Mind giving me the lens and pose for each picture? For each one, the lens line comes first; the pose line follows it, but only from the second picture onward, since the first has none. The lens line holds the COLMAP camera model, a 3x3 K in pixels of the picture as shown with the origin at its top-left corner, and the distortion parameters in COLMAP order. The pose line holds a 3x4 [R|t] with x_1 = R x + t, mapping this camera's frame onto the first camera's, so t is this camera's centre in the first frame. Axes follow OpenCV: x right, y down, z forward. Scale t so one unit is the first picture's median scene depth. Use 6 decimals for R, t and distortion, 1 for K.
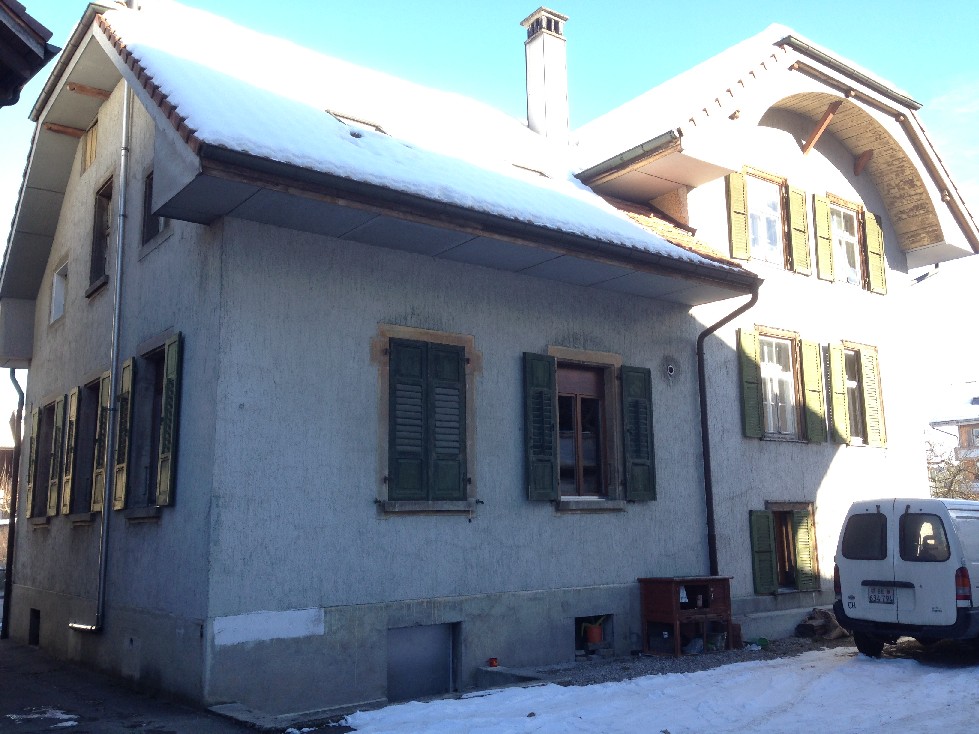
lens RADIAL K [[911.9, 0, 489.5], [0, 911.9, 367.0], [0, 0, 1]] dist [0.017383, 0.003093]
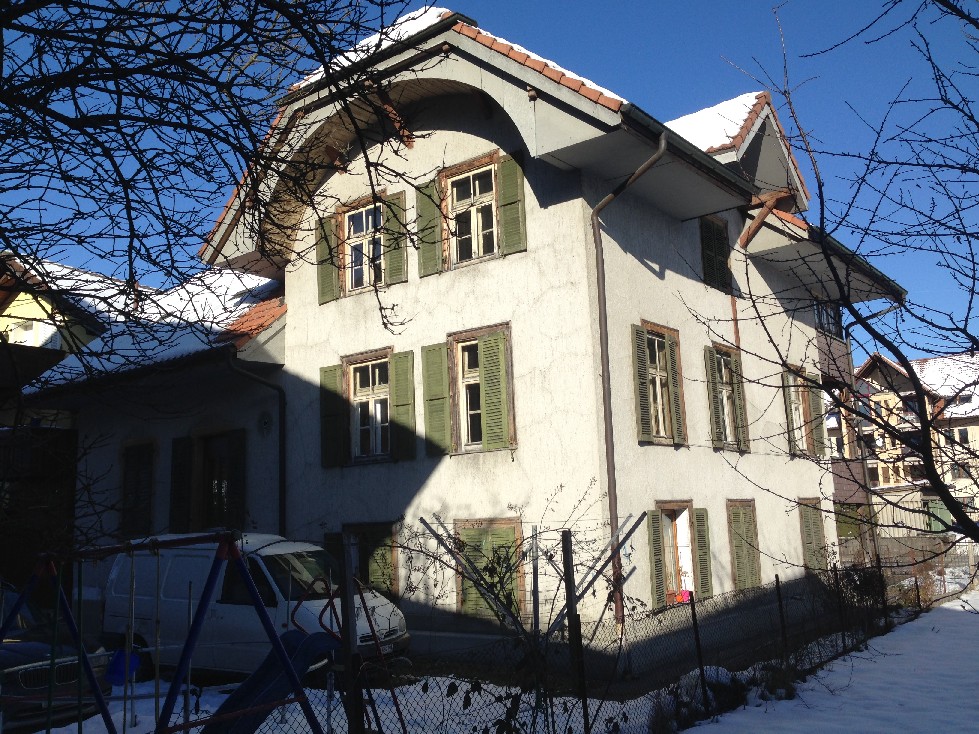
lens RADIAL K [[911.9, 0, 489.5], [0, 911.9, 367.0], [0, 0, 1]] dist [0.017383, 0.003093]
pose [[0.245255, -0.139391, -0.959385, 1.351872], [0.214139, 0.972955, -0.086620, 0.093271], [0.945513, -0.184198, 0.268471, 0.873451]]
